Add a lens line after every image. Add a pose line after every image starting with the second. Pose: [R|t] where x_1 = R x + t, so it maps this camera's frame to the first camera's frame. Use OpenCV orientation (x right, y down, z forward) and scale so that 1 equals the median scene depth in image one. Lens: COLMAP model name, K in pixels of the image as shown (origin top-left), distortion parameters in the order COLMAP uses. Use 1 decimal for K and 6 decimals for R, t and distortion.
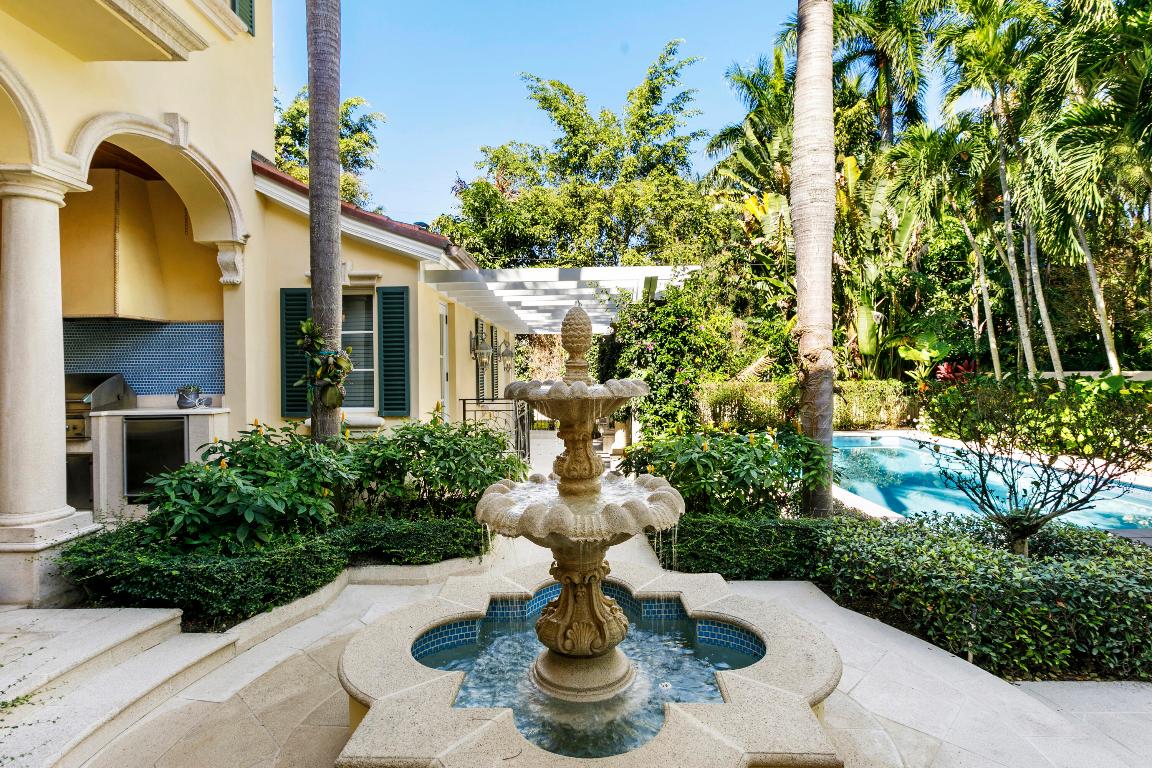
lens RADIAL K [[561.8, 0, 576.0], [0, 561.8, 378.0], [0, 0, 1]] dist [0.000988, 0.000631]
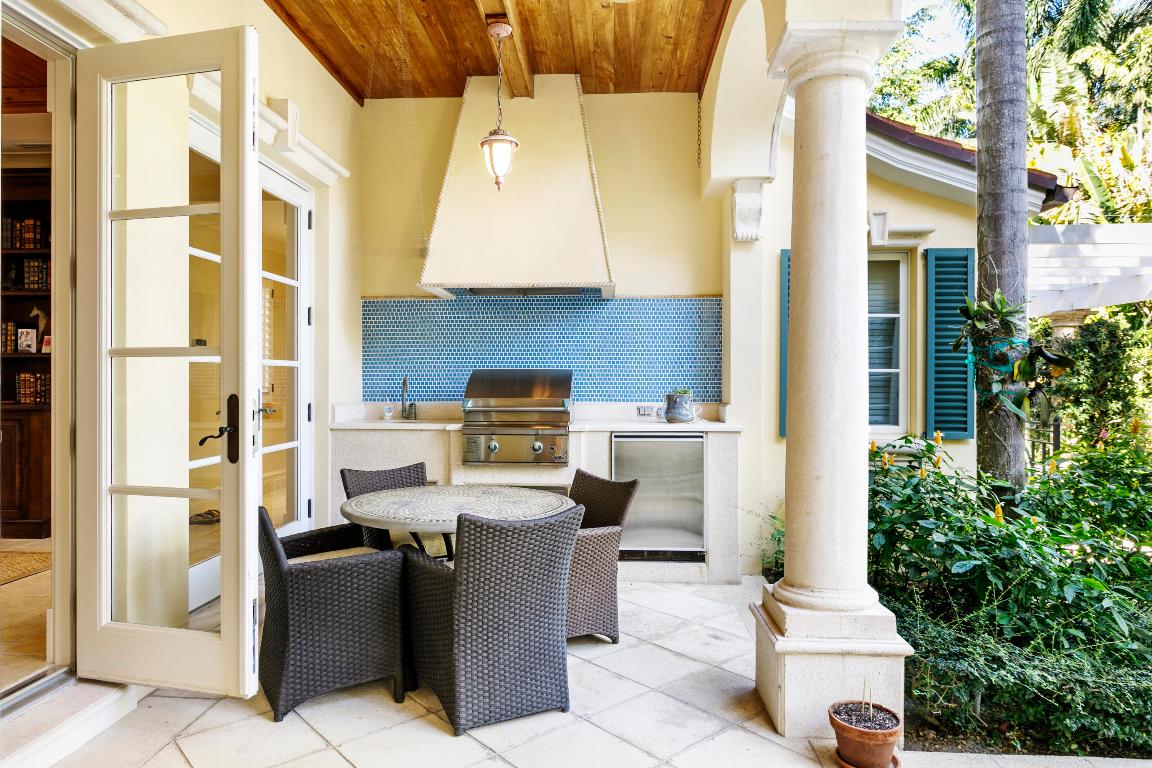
lens RADIAL K [[704.6, 0, 575.0], [0, 704.6, 386.5], [0, 0, 1]] dist [0.002446, 0.000334]
pose [[0.998962, 0.017640, -0.041989, -0.736932], [-0.017645, 0.999844, 0.000258, 0.011780], [0.041987, 0.000483, 0.999118, 0.129628]]
